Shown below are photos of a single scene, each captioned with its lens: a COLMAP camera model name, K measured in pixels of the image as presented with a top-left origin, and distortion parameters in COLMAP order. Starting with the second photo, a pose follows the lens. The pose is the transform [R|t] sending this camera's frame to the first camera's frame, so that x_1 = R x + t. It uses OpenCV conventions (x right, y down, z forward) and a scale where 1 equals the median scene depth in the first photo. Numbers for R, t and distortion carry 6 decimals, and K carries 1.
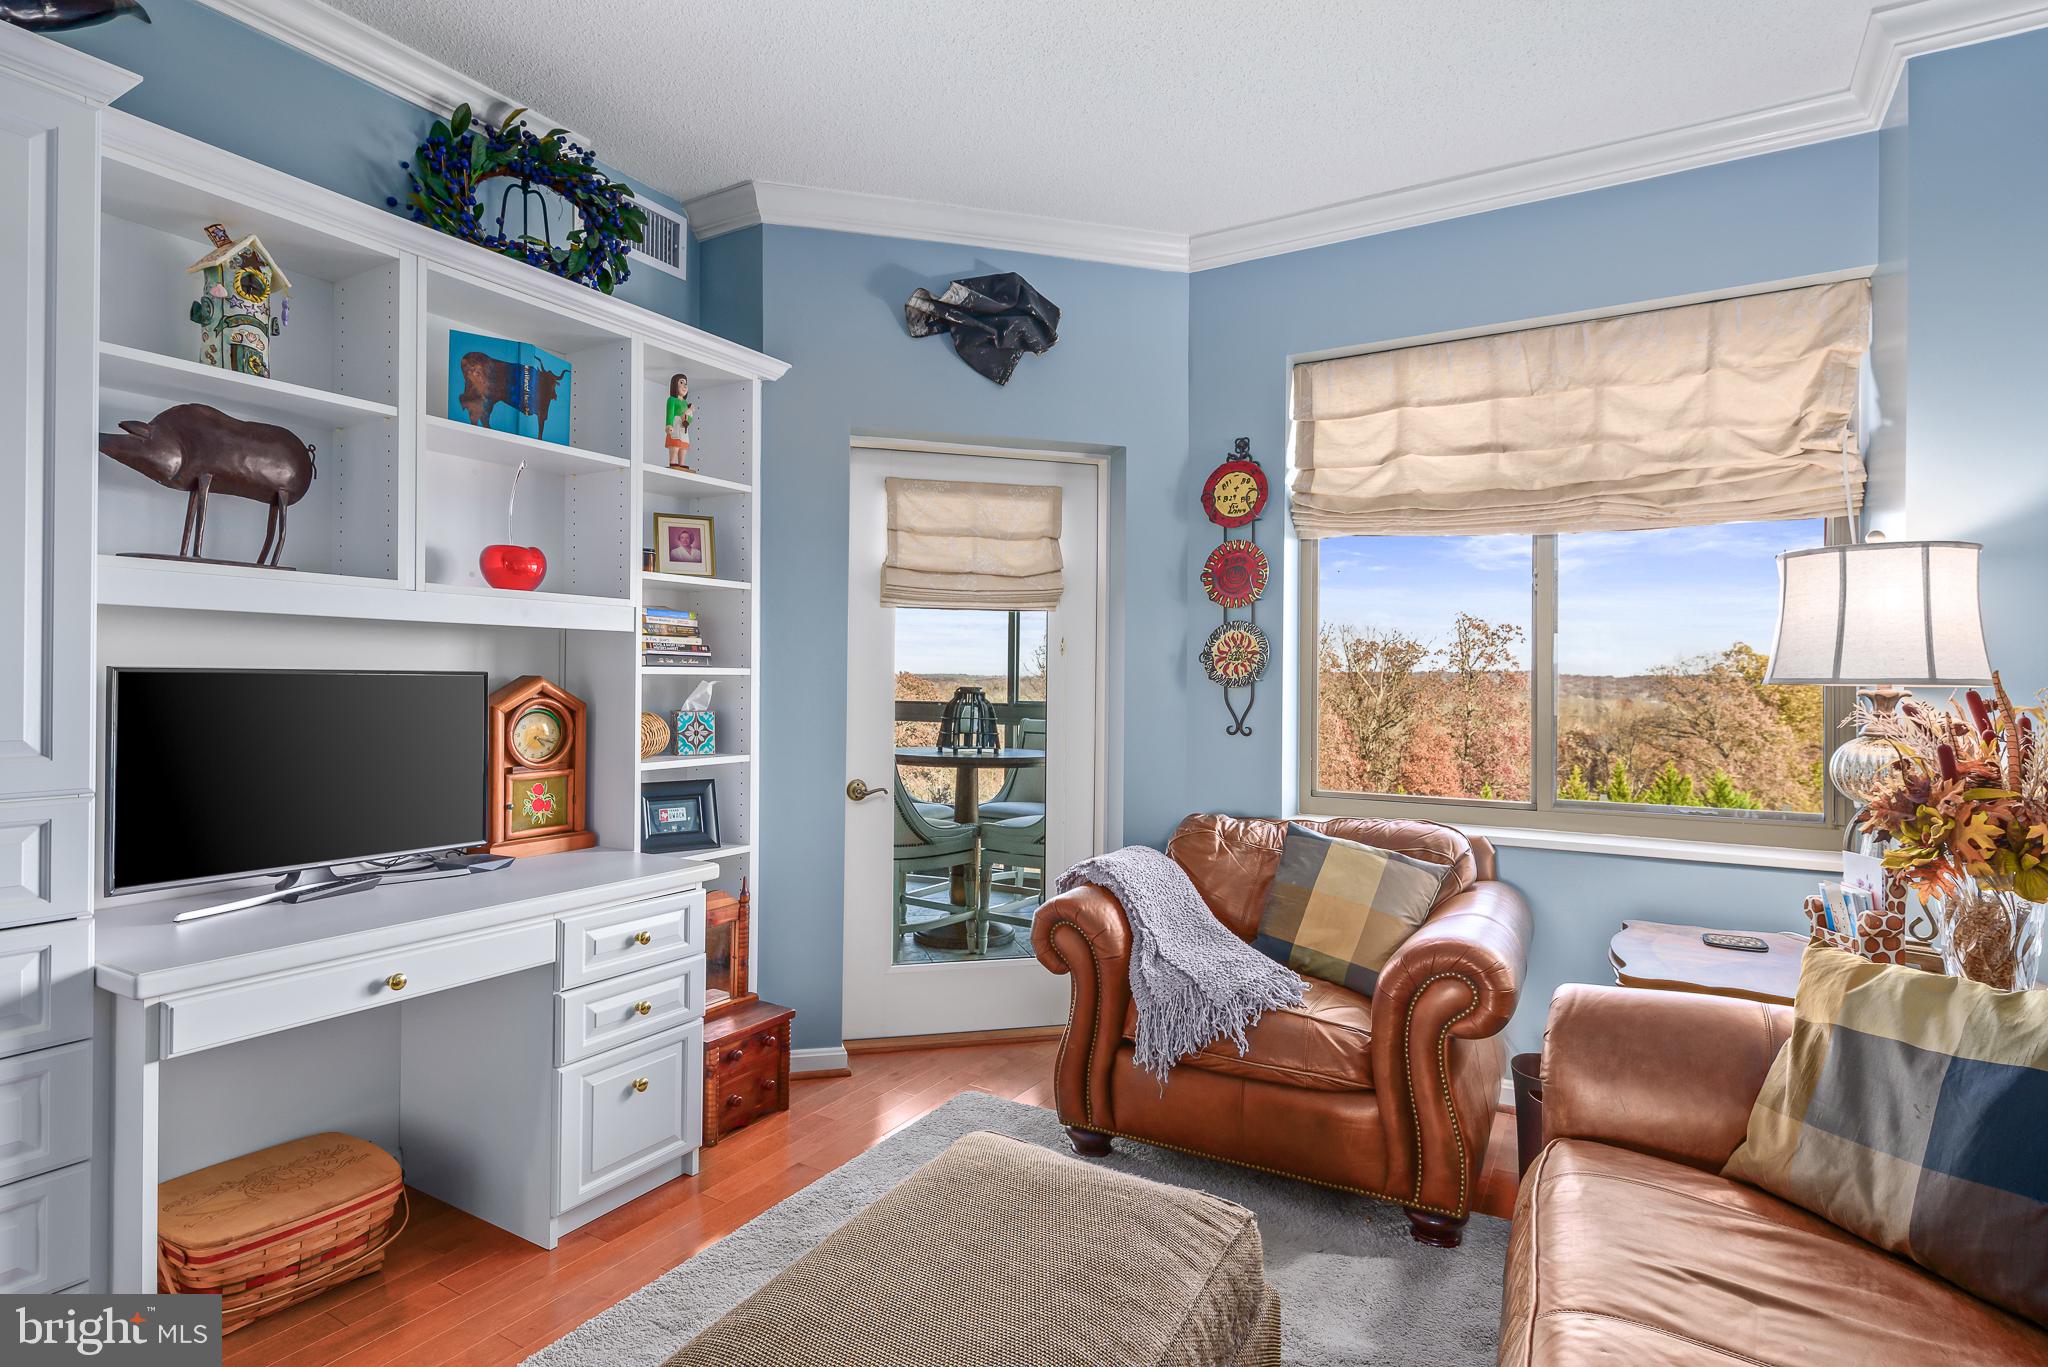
lens RADIAL K [[1037.4, 0, 1033.6], [0, 1037.4, 690.0], [0, 0, 1]] dist [0.000600, -0.000475]
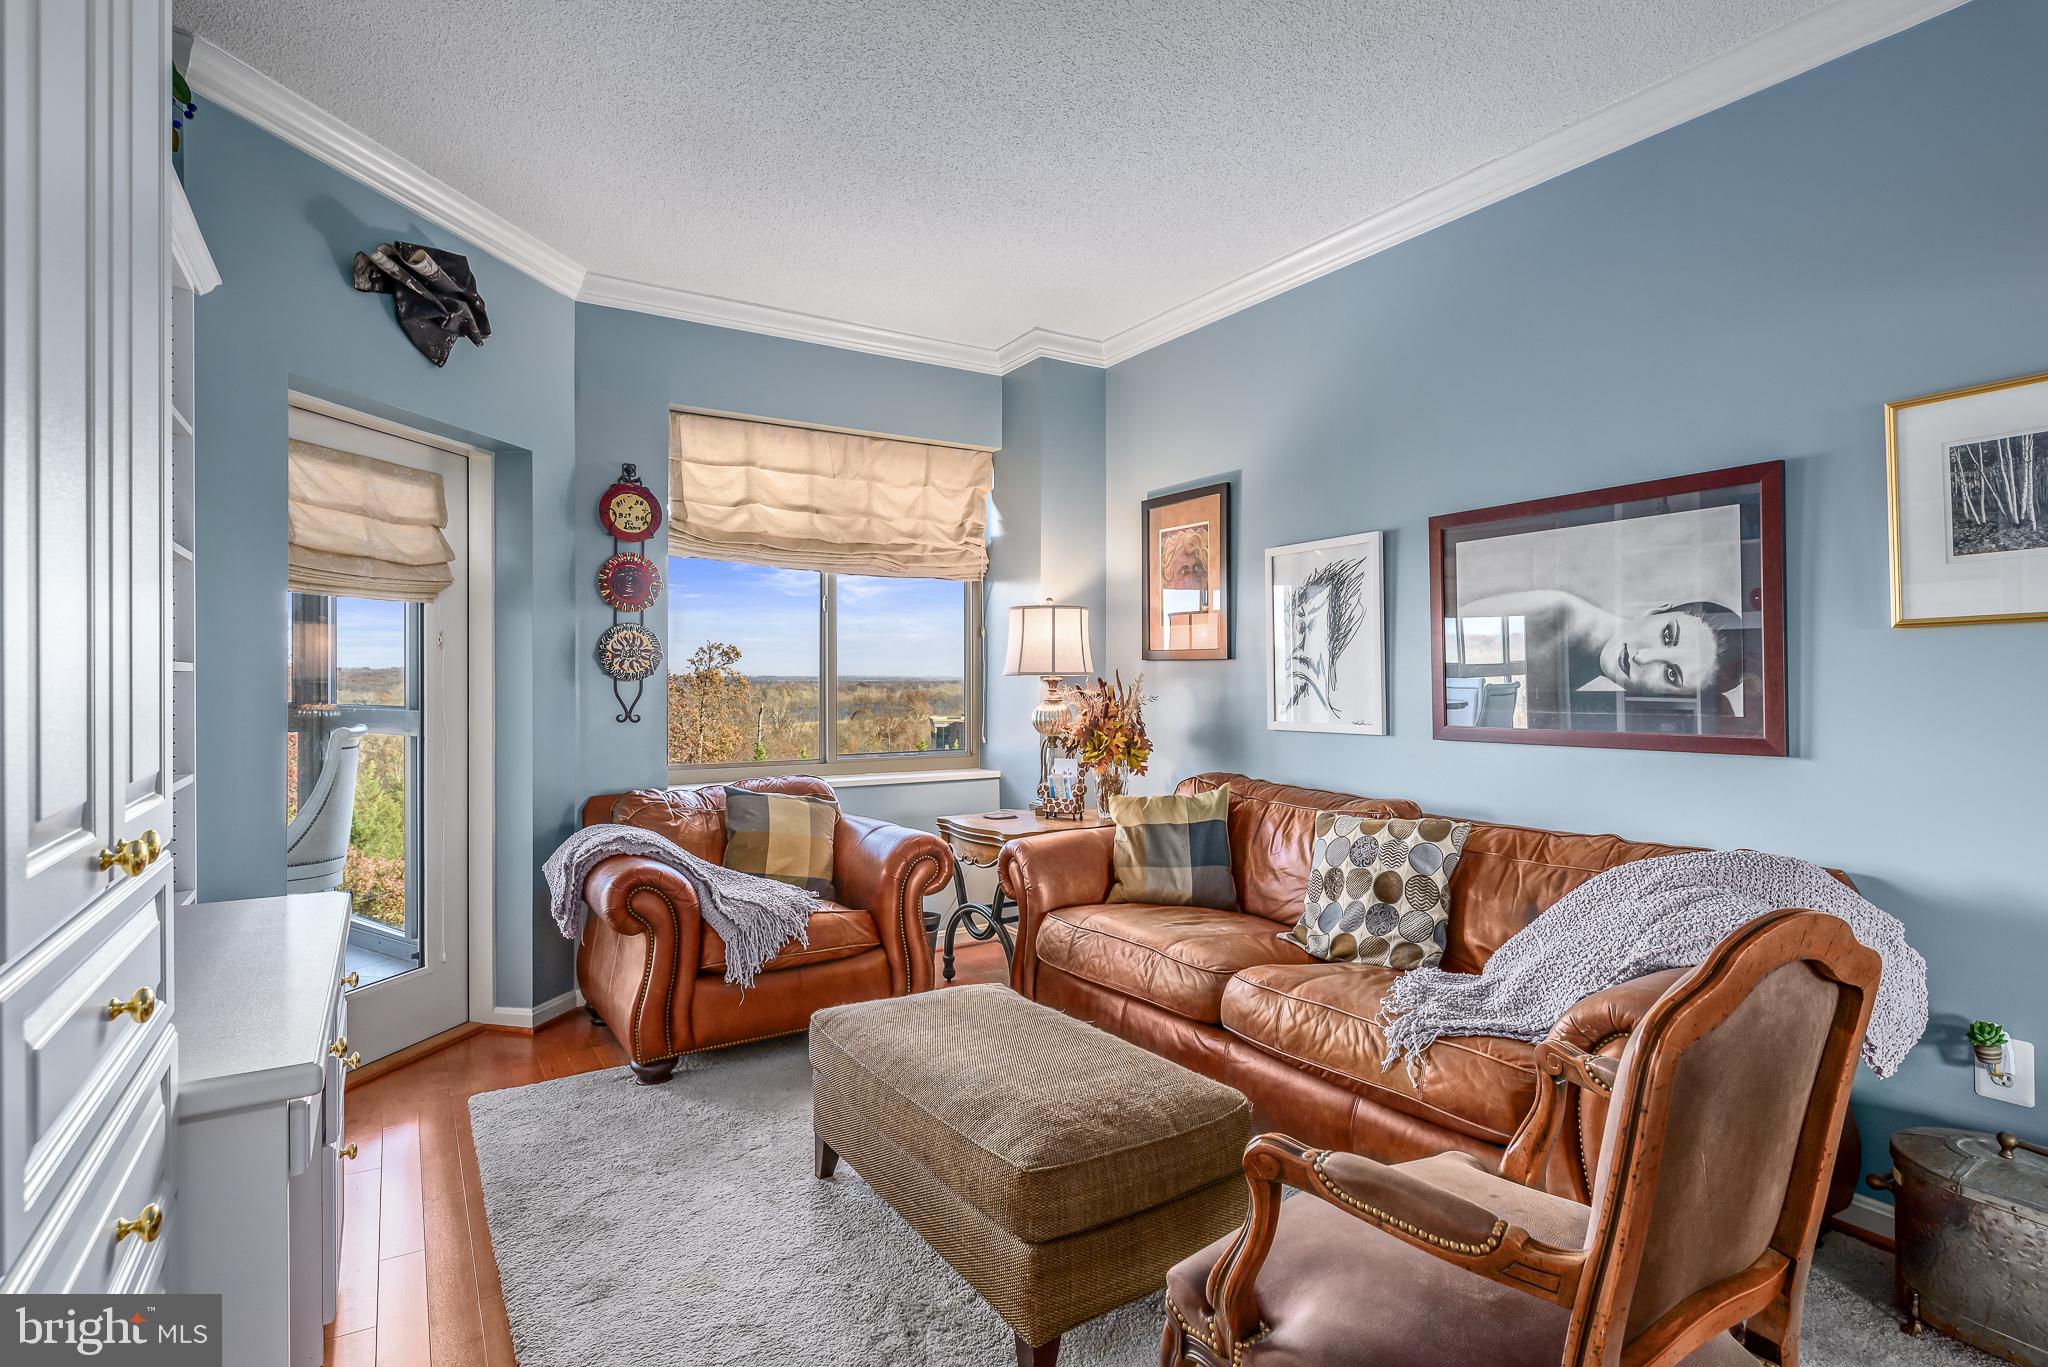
lens RADIAL K [[1037.4, 0, 1033.6], [0, 1037.4, 690.0], [0, 0, 1]] dist [0.000600, -0.000475]
pose [[0.458621, -0.017629, 0.888457, -0.674380], [0.011949, 0.999835, 0.013672, -0.002947], [-0.888552, 0.004346, 0.458756, 0.082317]]
